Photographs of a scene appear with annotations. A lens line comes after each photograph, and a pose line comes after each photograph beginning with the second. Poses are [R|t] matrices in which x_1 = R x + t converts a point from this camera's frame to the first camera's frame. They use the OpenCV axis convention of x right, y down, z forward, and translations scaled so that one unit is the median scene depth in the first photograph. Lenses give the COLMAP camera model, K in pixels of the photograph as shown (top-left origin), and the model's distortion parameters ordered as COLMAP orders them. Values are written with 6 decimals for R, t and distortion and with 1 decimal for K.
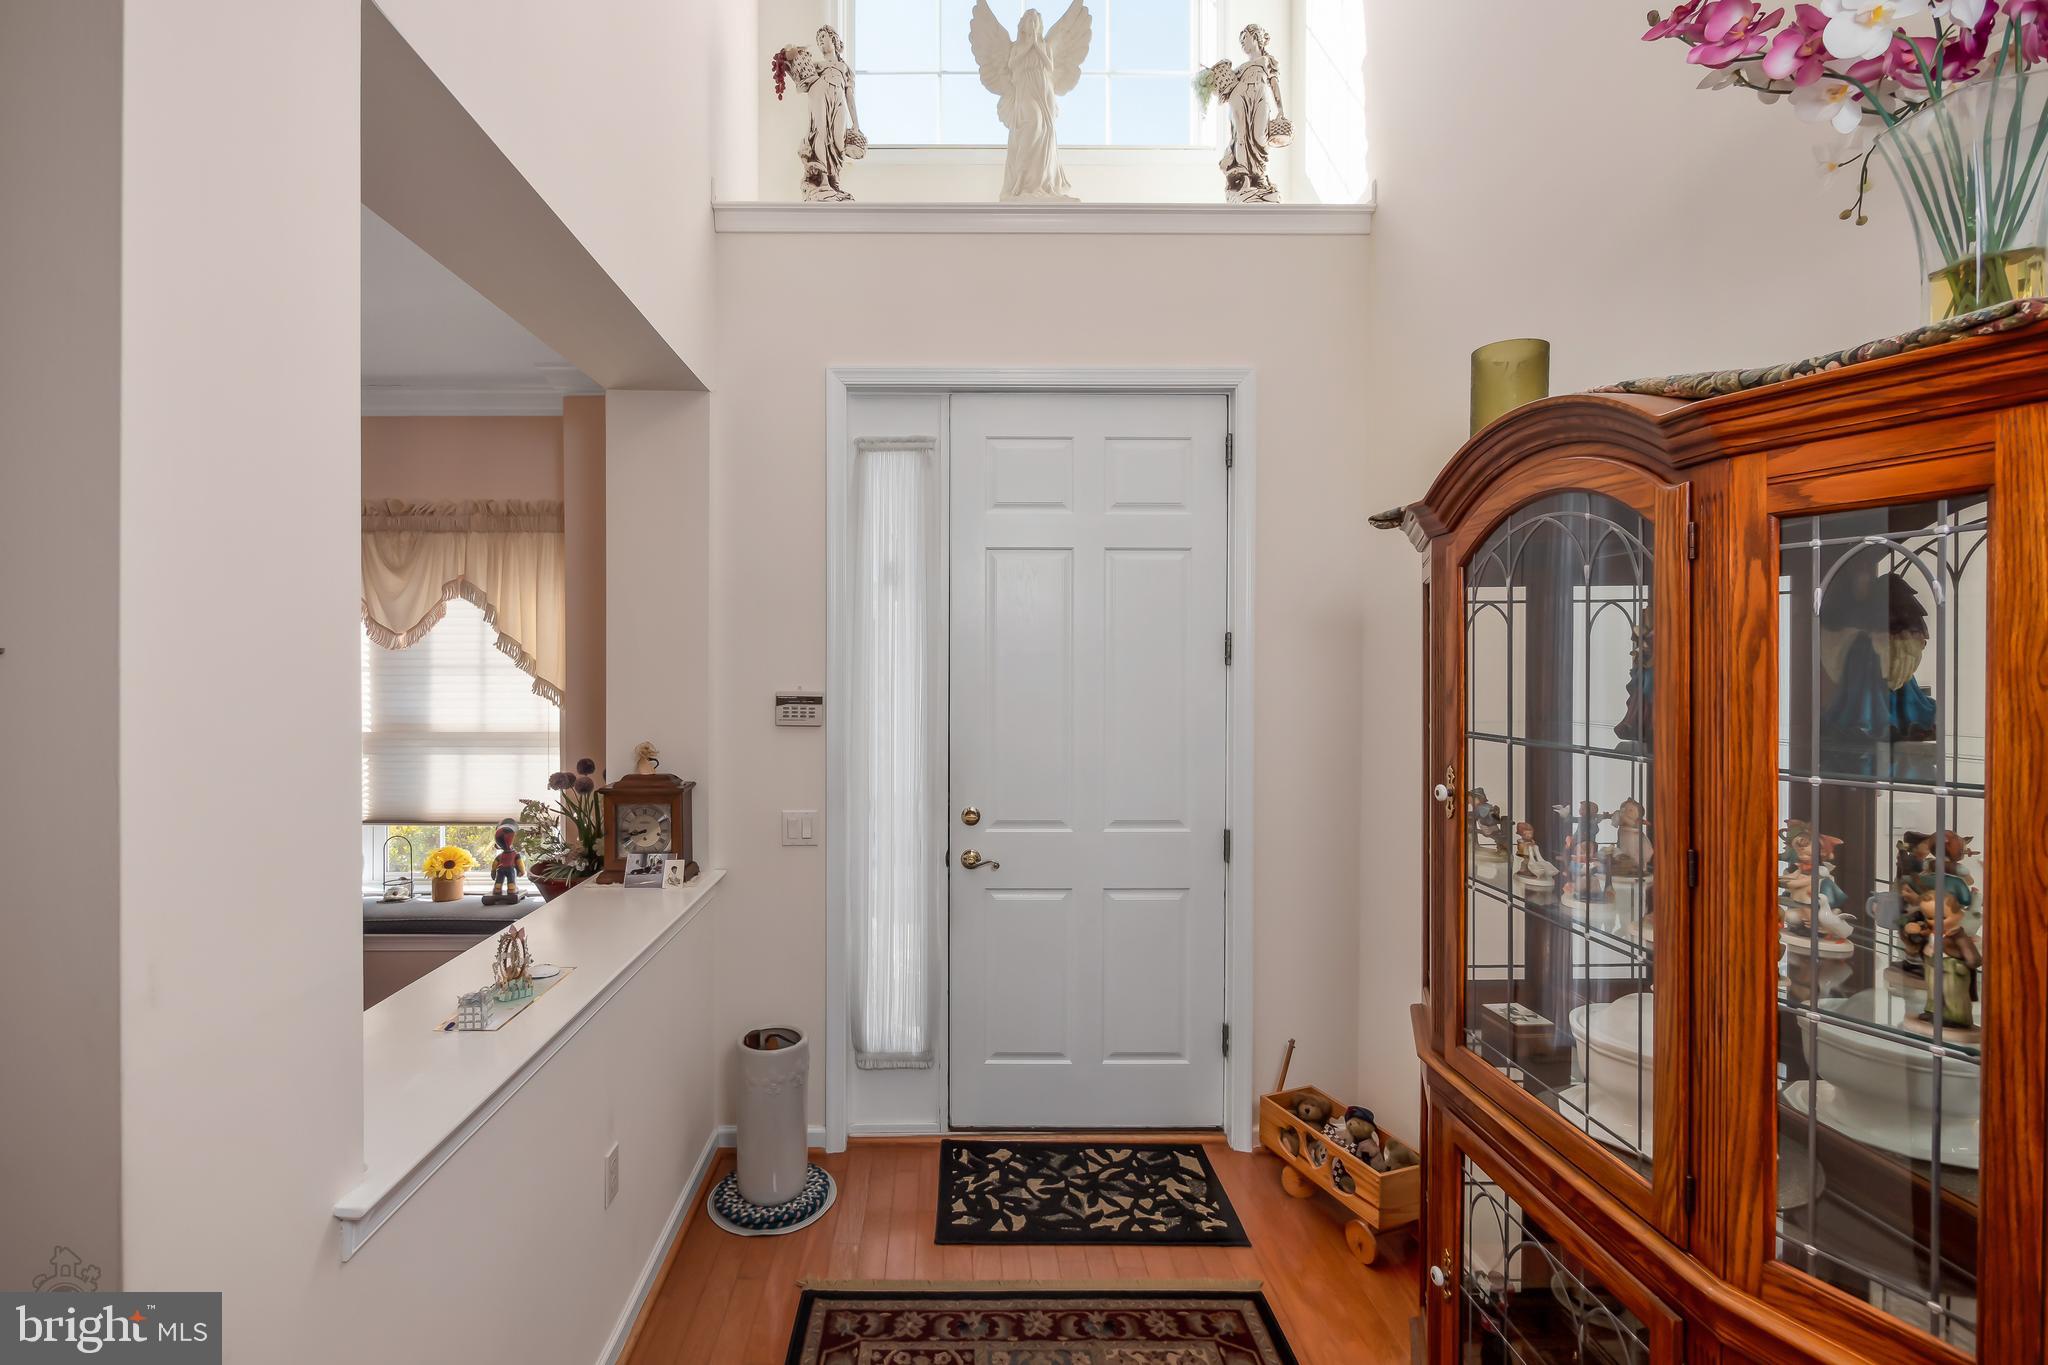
lens RADIAL K [[880.4, 0, 1007.1], [0, 880.4, 678.6], [0, 0, 1]] dist [-0.006146, 0.000603]
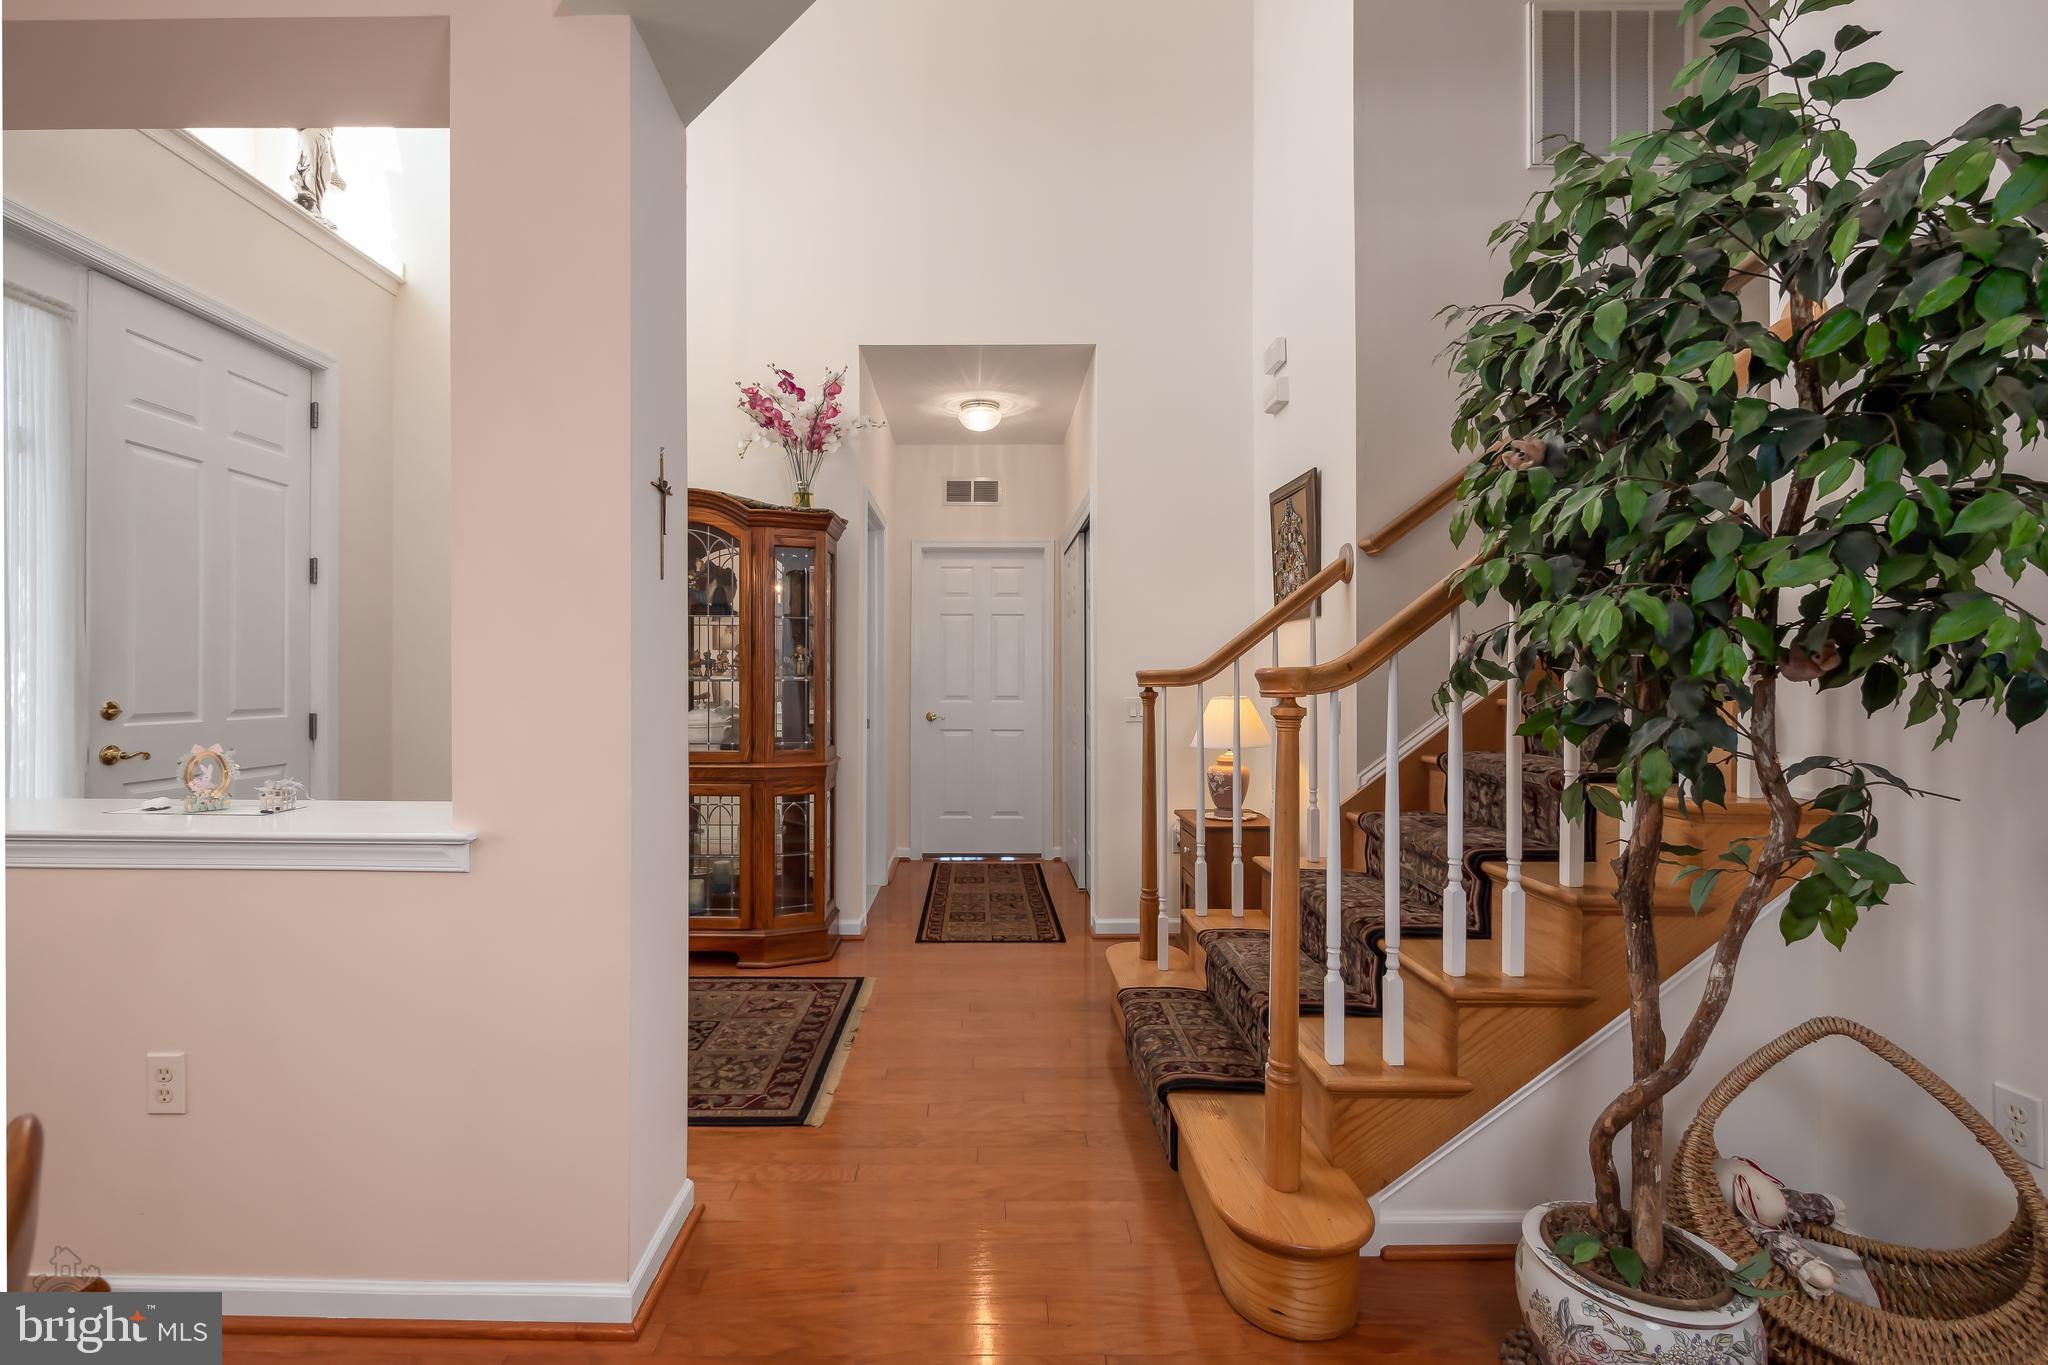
lens RADIAL K [[880.4, 0, 991.2], [0, 880.4, 682.1], [0, 0, 1]] dist [-0.006146, 0.000603]
pose [[-0.002035, -0.003894, 0.999990, -1.035076], [0.009097, 0.999951, 0.003913, 0.133146], [-0.999957, 0.009105, -0.002000, 0.026514]]
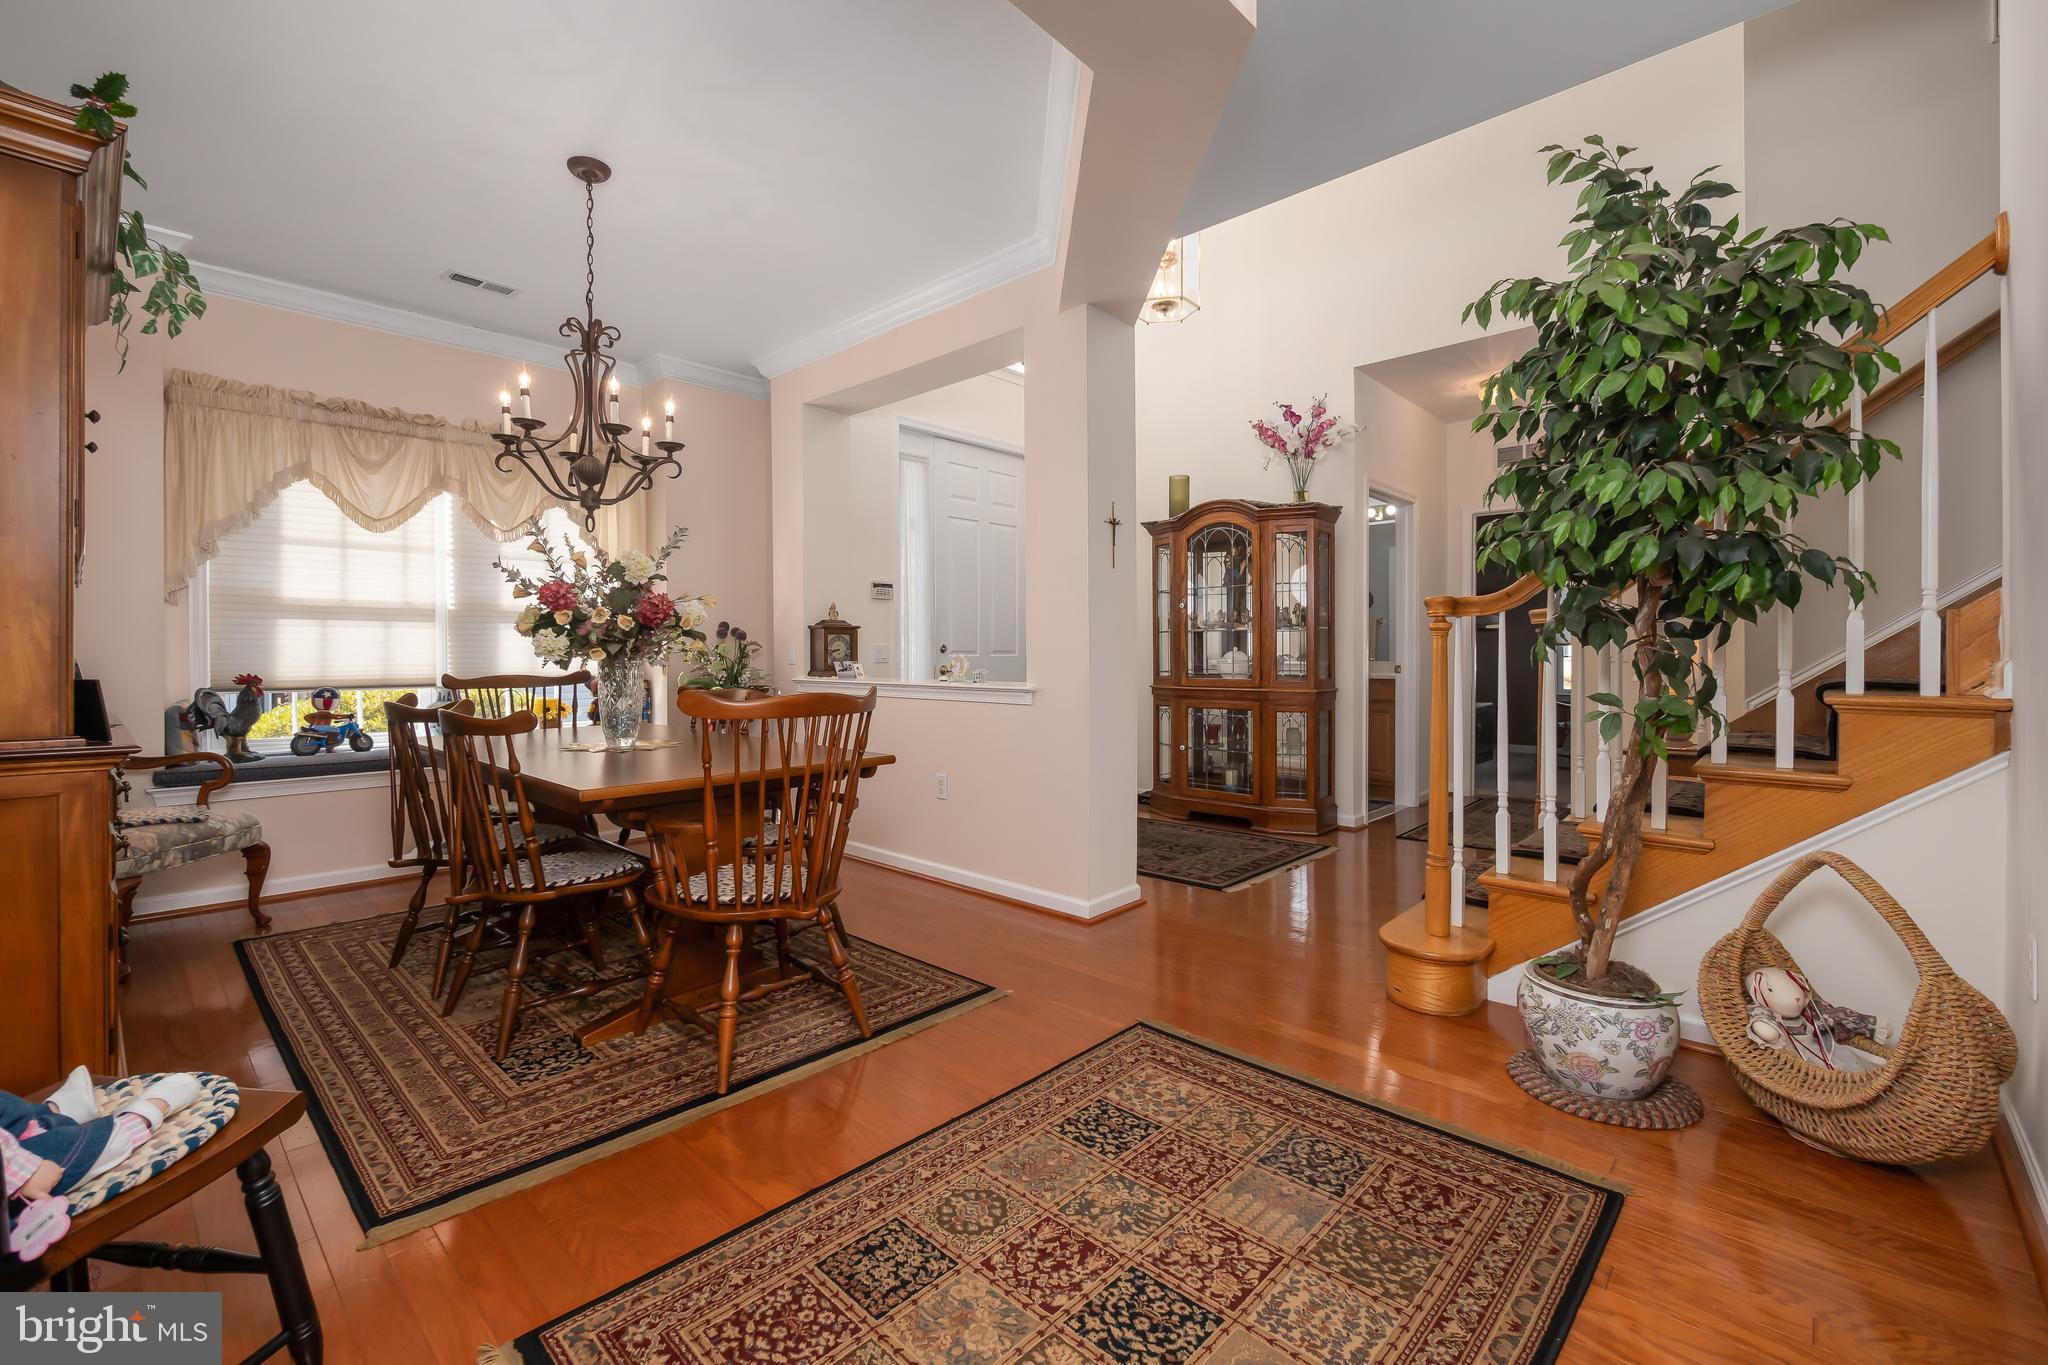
lens RADIAL K [[880.4, 0, 1001.1], [0, 880.4, 658.4], [0, 0, 1]] dist [-0.006146, 0.000603]
pose [[0.695935, -0.003894, 0.718094, -1.424792], [0.010878, 0.999928, -0.005120, 0.194463], [-0.718023, 0.011374, 0.695927, -0.504707]]
